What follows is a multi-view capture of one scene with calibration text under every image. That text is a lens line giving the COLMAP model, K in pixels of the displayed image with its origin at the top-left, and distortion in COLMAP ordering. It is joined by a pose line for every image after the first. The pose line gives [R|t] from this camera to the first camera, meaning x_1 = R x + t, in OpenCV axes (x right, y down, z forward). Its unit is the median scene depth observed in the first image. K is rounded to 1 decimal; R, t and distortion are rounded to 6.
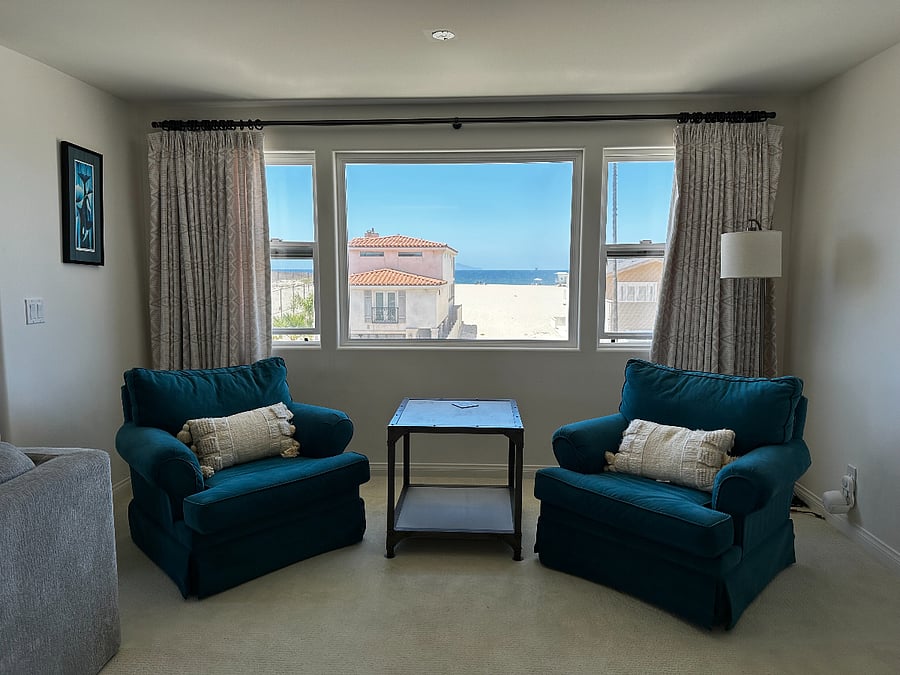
lens RADIAL K [[627.7, 0, 450.0], [0, 627.7, 337.5], [0, 0, 1]] dist [0.129497, -0.145321]
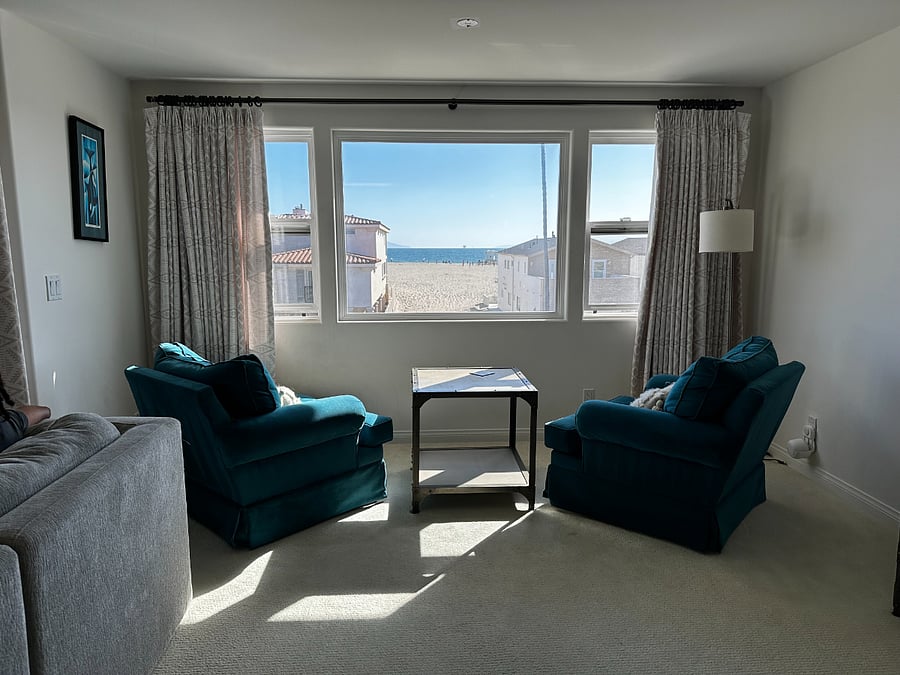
lens RADIAL K [[627.7, 0, 450.0], [0, 627.7, 337.5], [0, 0, 1]] dist [0.129497, -0.145321]
pose [[0.993913, -0.018362, 0.108628, -0.116376], [0.014627, 0.999277, 0.035081, 0.008249], [-0.109194, -0.033279, 0.993463, -0.049916]]
